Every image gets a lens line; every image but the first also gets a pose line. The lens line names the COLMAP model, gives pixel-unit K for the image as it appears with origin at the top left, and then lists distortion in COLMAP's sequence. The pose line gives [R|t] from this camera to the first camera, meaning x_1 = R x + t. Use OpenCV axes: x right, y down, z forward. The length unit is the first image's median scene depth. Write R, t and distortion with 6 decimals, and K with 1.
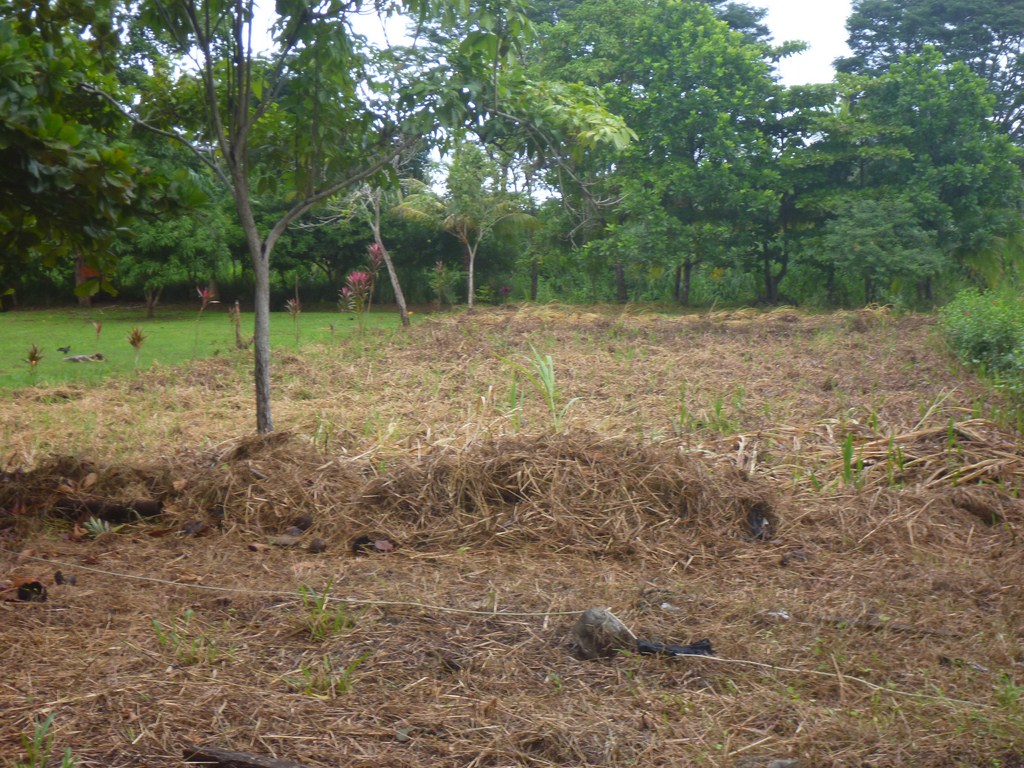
lens RADIAL K [[1644.1, 0, 512.0], [0, 1644.1, 384.0], [0, 0, 1]] dist [-0.143168, -0.514258]
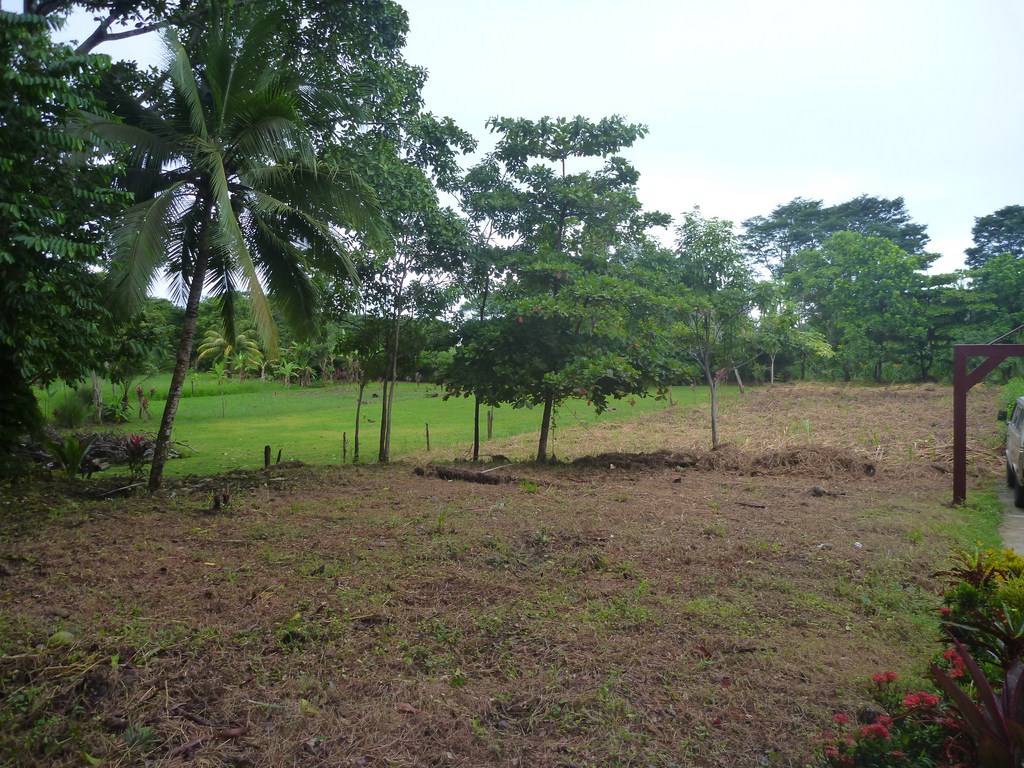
lens RADIAL K [[847.6, 0, 512.9], [0, 847.6, 376.8], [0, 0, 1]] dist [-0.026109, -0.000423]
pose [[0.949780, -0.011121, -0.312722, -0.001715], [-0.002739, 0.999034, -0.043848, -0.006810], [0.312907, 0.042502, 0.948832, -0.186598]]
